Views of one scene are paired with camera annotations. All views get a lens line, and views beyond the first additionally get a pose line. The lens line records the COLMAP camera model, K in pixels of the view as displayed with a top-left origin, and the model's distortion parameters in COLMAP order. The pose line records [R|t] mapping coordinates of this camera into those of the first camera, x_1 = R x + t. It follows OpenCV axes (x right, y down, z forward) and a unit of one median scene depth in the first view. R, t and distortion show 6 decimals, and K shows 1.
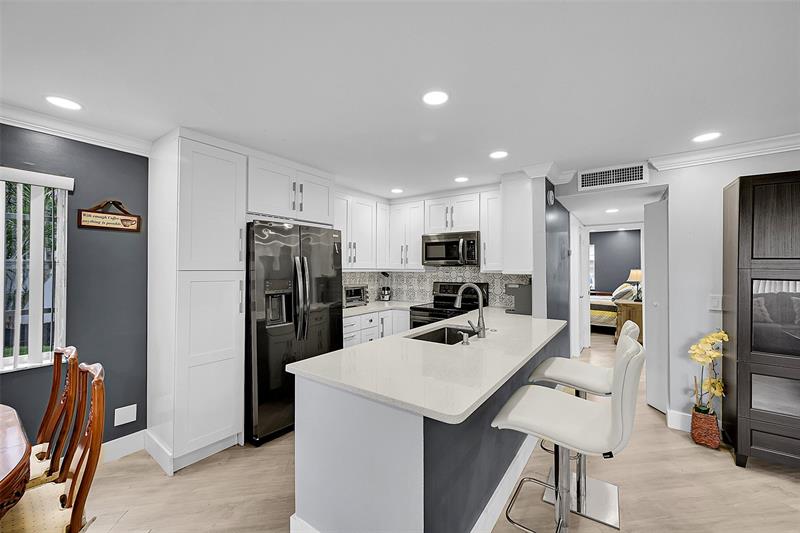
lens RADIAL K [[311.4, 0, 401.0], [0, 311.4, 264.9], [0, 0, 1]] dist [-0.004141, -0.000127]
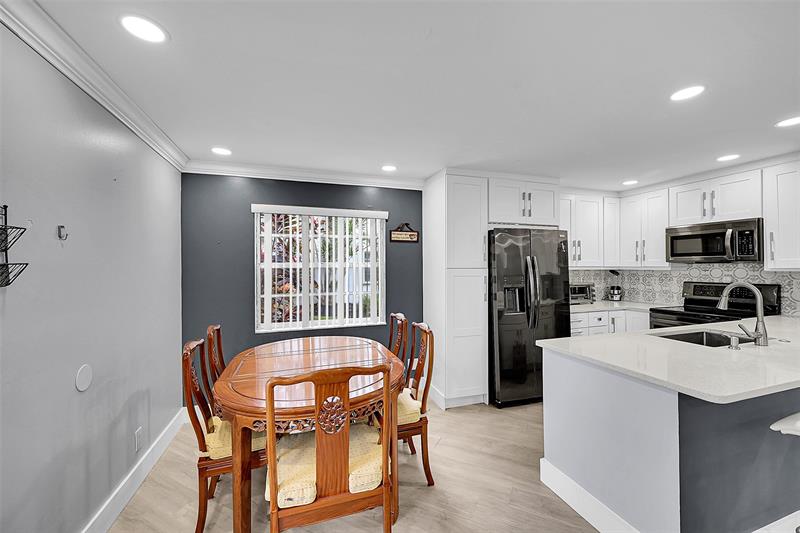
lens RADIAL K [[311.4, 0, 403.2], [0, 311.4, 264.3], [0, 0, 1]] dist [-0.004141, -0.000127]
pose [[0.810903, -0.009586, -0.585102, -0.026911], [0.011007, 0.999939, -0.001127, -0.000375], [0.585077, -0.005527, 0.810959, -0.180769]]
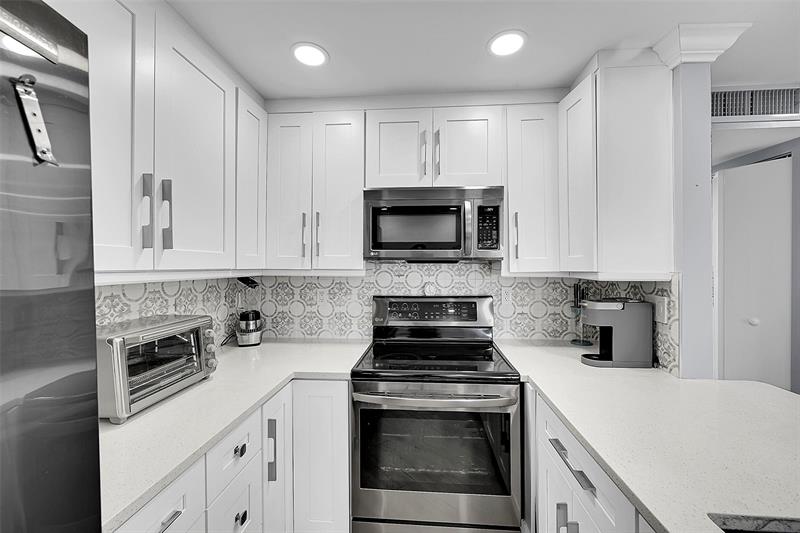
lens RADIAL K [[311.4, 0, 402.3], [0, 311.4, 263.7], [0, 0, 1]] dist [-0.004141, -0.000127]
pose [[0.850800, -0.001383, 0.525489, -0.137424], [-0.001667, 0.999984, 0.005330, 0.004180], [-0.525488, -0.005411, 0.850784, 0.771636]]
